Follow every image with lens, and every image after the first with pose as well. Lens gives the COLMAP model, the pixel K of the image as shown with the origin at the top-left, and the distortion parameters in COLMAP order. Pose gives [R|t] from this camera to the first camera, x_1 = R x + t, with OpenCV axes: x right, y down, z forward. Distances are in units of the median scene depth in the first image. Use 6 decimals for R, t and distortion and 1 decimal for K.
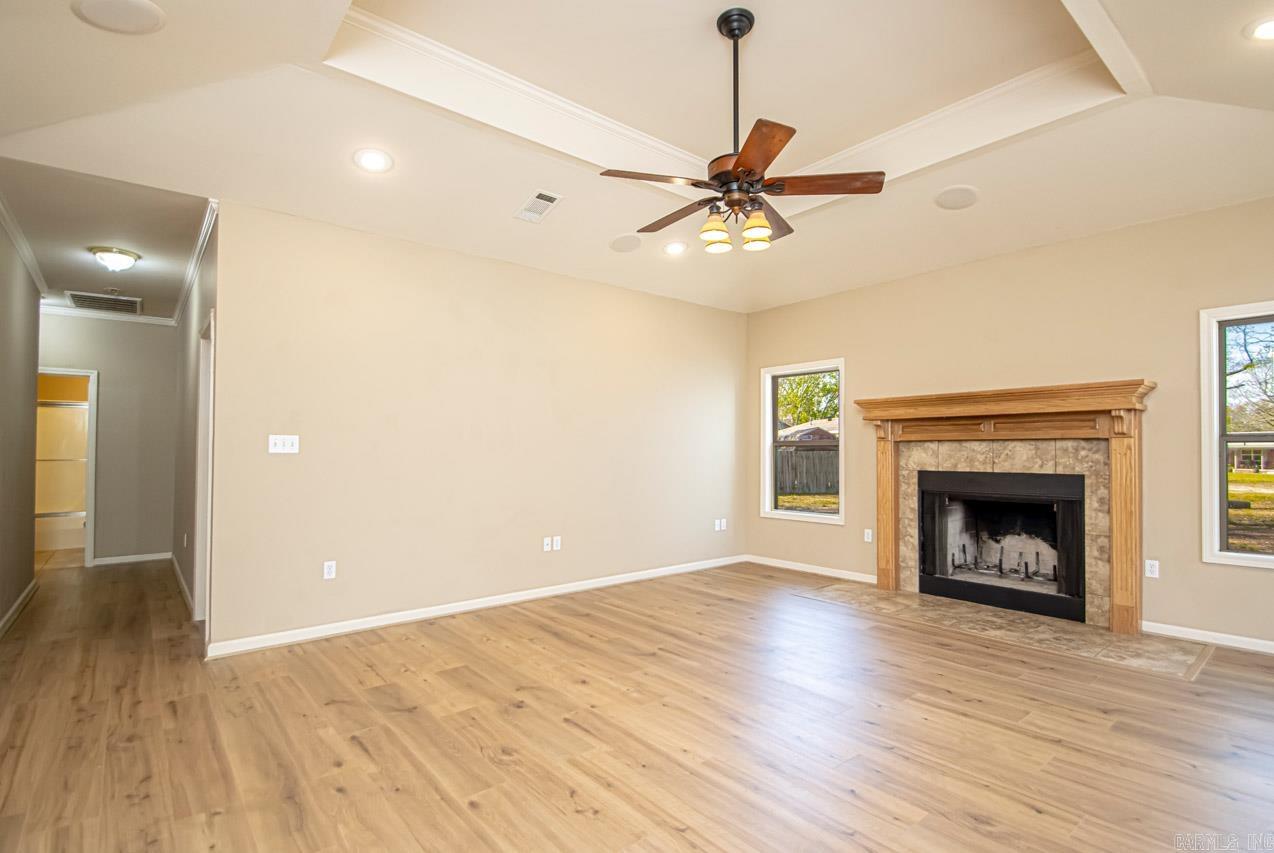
lens RADIAL K [[594.5, 0, 651.3], [0, 594.5, 442.1], [0, 0, 1]] dist [0.020605, -0.020224]
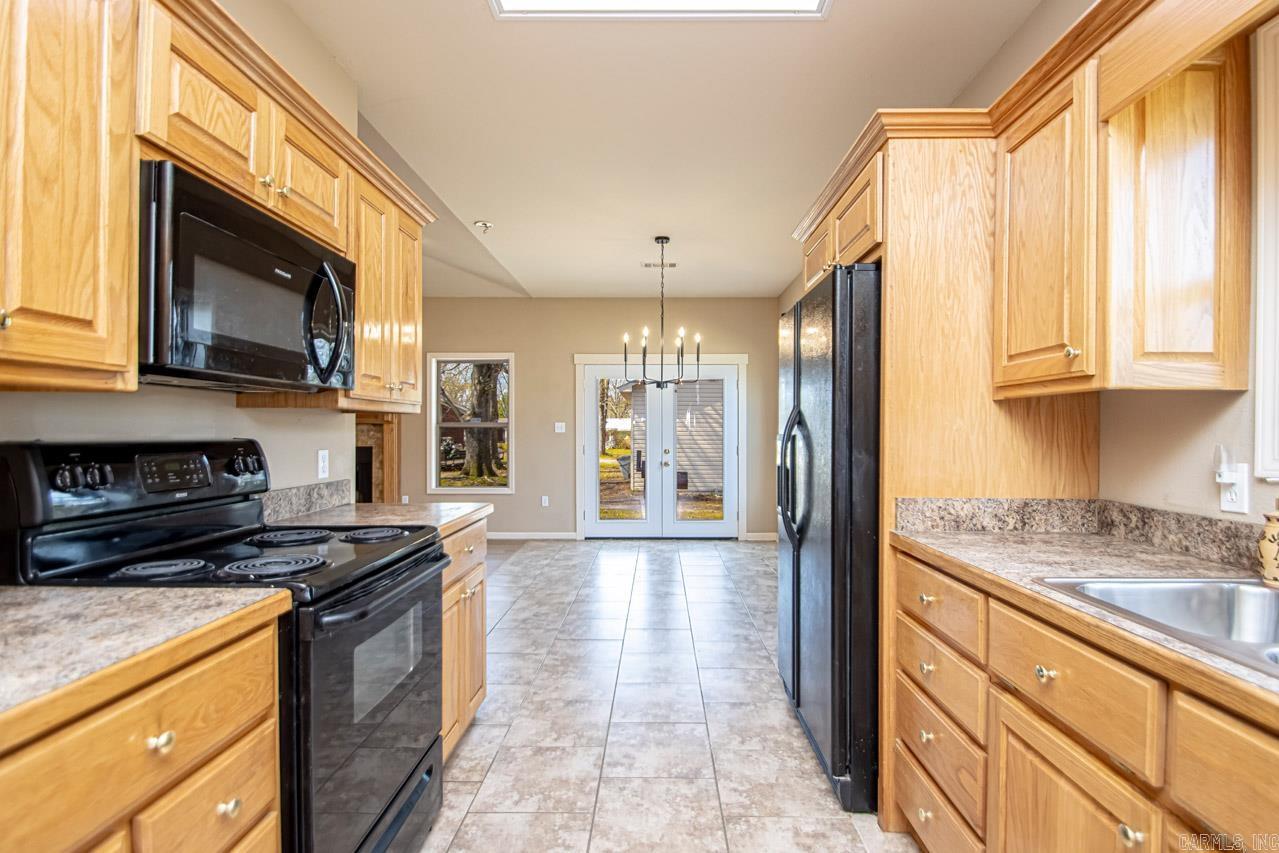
lens RADIAL K [[640.0, 0, 638.2], [0, 640.0, 444.0], [0, 0, 1]] dist [0.000146, -0.000030]
pose [[0.665723, -0.010043, 0.746131, -0.076871], [-0.015281, 0.999516, 0.027089, -0.009211], [-0.746043, -0.029436, 0.665247, -0.666712]]
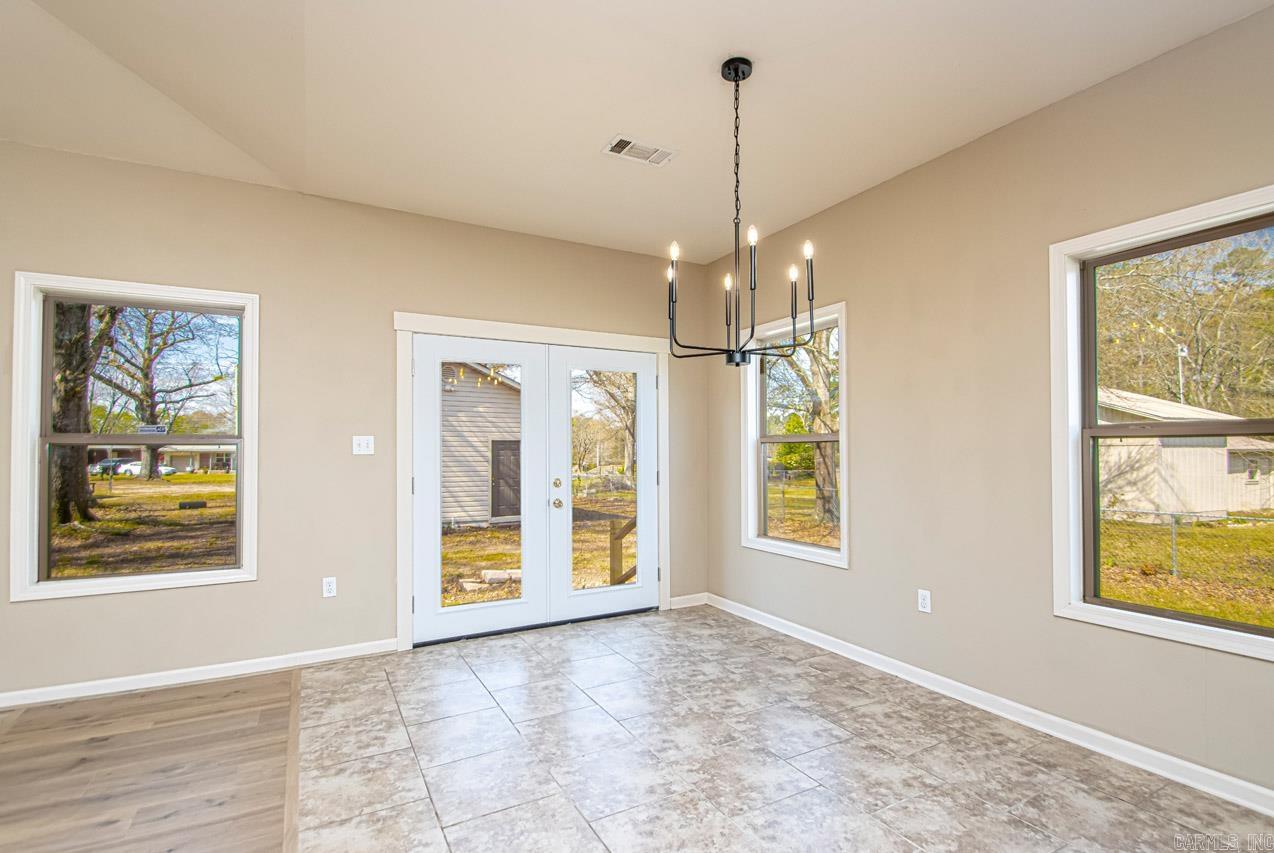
lens RADIAL K [[612.9, 0, 654.0], [0, 612.9, 439.4], [0, 0, 1]] dist [-0.000147, -0.001030]
pose [[0.174865, 0.021729, 0.984353, 0.269697], [-0.011945, 0.999730, -0.019946, 0.001943], [-0.984520, -0.008270, 0.175077, 0.063635]]
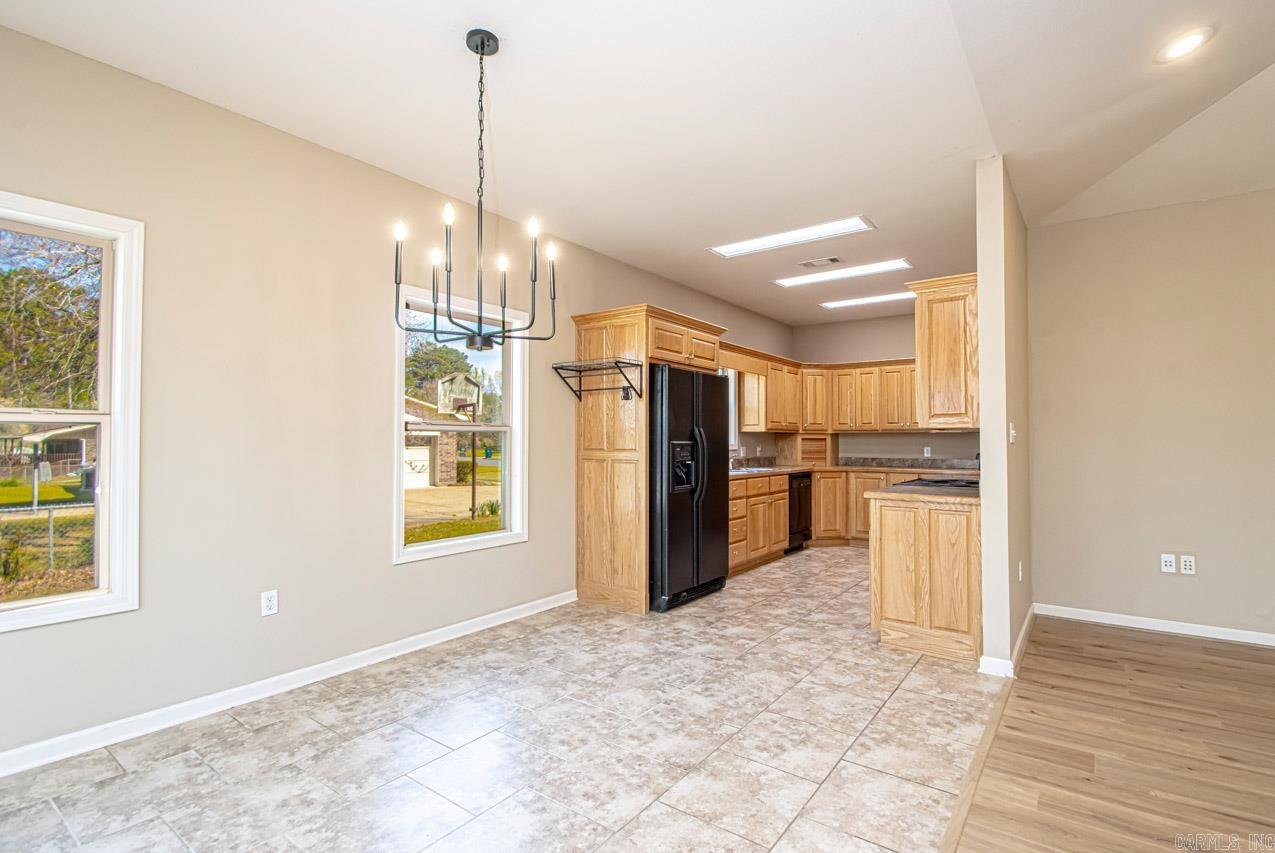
lens RADIAL K [[613.3, 0, 654.5], [0, 613.3, 439.4], [0, 0, 1]] dist [-0.000147, -0.001030]
pose [[-0.965680, 0.001285, -0.259731, 0.821377], [0.005217, 0.999882, -0.014452, 0.009658], [0.259681, -0.015311, -0.965573, 0.635602]]
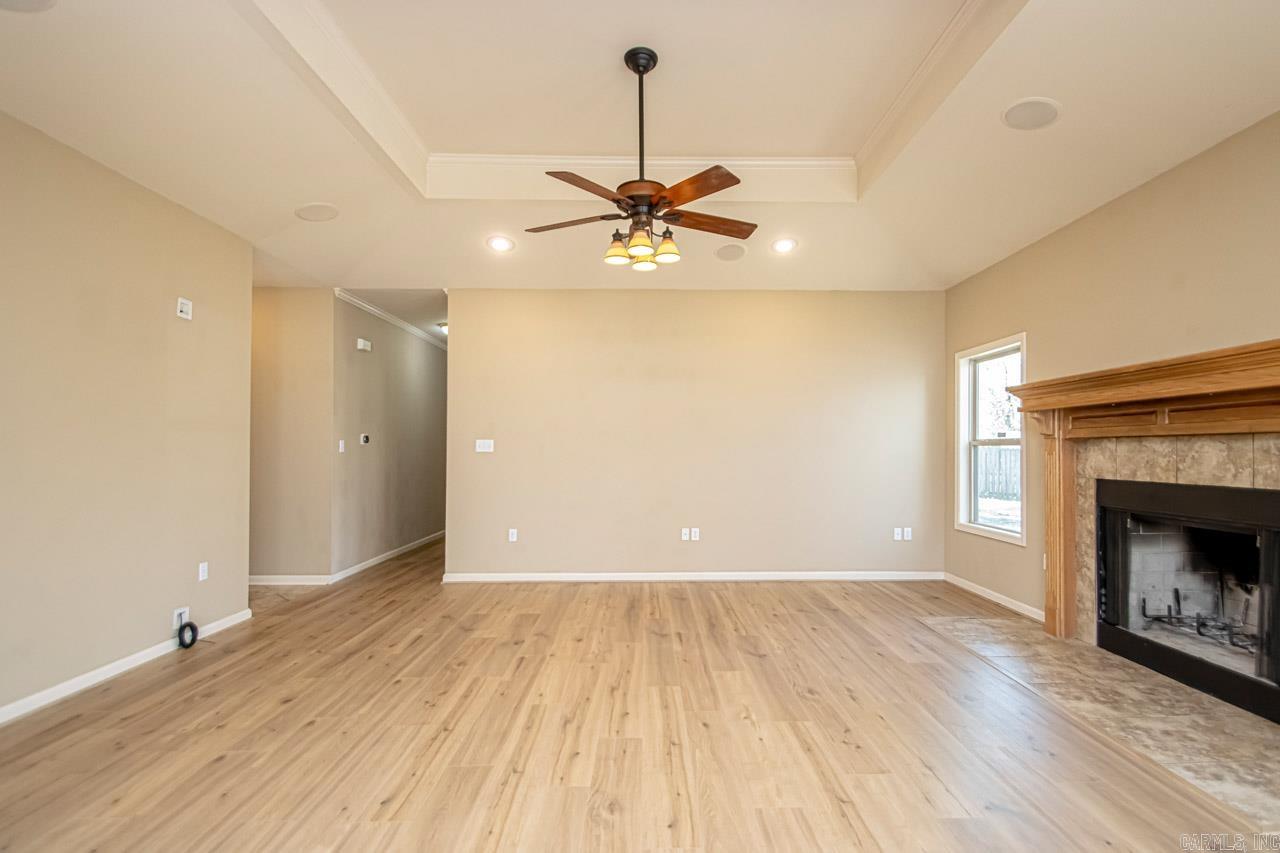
lens RADIAL K [[597.3, 0, 654.4], [0, 597.3, 442.2], [0, 0, 1]] dist [0.020605, -0.020224]
pose [[0.779248, -0.006722, -0.626680, 0.599253], [0.007996, 0.999968, -0.000784, -0.001127], [0.626665, -0.004400, 0.779277, 0.108459]]
